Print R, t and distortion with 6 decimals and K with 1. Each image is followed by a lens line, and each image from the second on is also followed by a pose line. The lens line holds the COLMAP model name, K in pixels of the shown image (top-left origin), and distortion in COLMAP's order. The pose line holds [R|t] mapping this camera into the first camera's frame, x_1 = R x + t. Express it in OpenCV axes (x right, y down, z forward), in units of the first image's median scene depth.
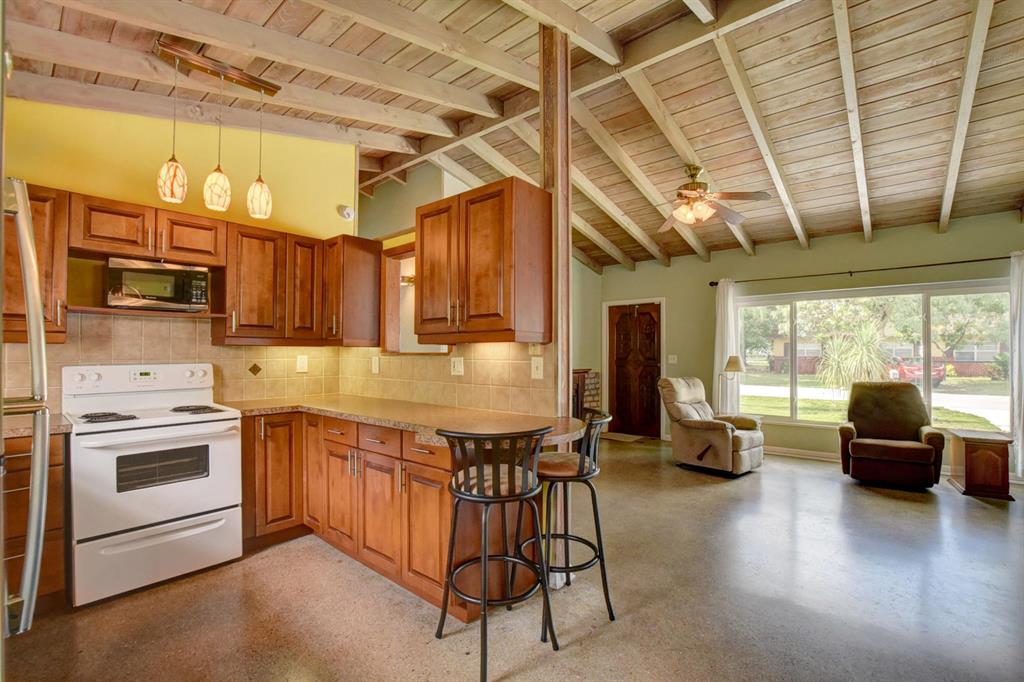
lens RADIAL K [[452.3, 0, 514.6], [0, 452.3, 348.3], [0, 0, 1]] dist [-0.036236, 0.006217]
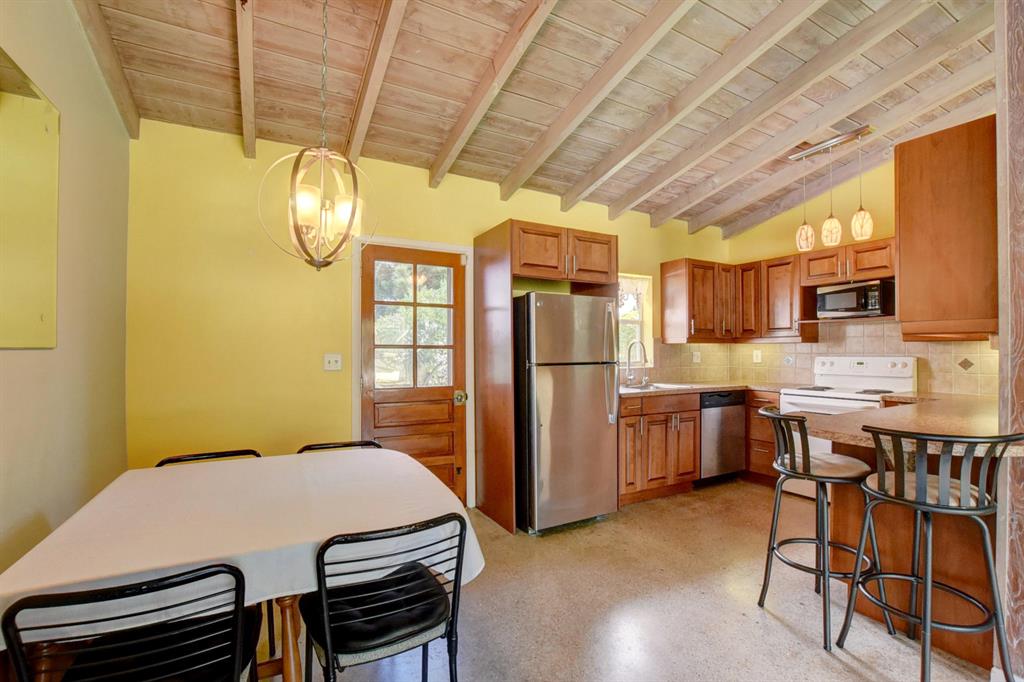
lens RADIAL K [[452.3, 0, 513.1], [0, 452.3, 347.5], [0, 0, 1]] dist [-0.036236, 0.006217]
pose [[-0.356610, -0.003640, -0.934246, 0.757758], [0.012164, 0.999890, -0.008539, 0.006191], [0.934174, -0.014409, -0.356526, 0.429490]]
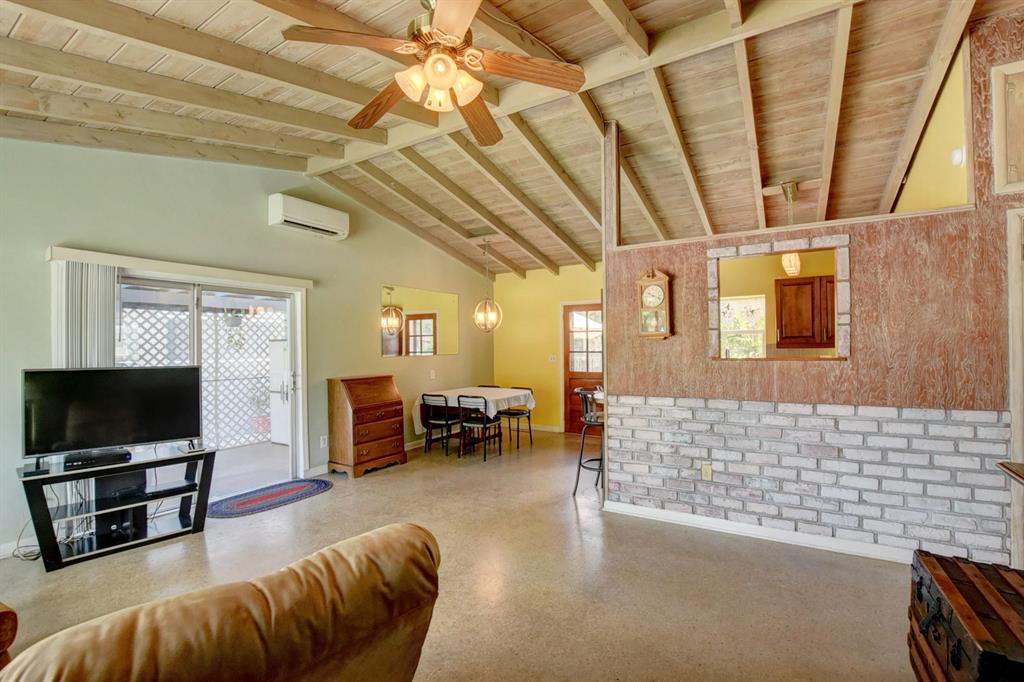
lens RADIAL K [[452.3, 0, 512.7], [0, 452.3, 346.9], [0, 0, 1]] dist [-0.036236, 0.006217]
pose [[-0.988177, 0.010016, -0.152991, 0.528389], [0.011961, 0.999859, -0.011799, -0.010259], [0.152851, -0.013490, -0.988157, 1.961862]]
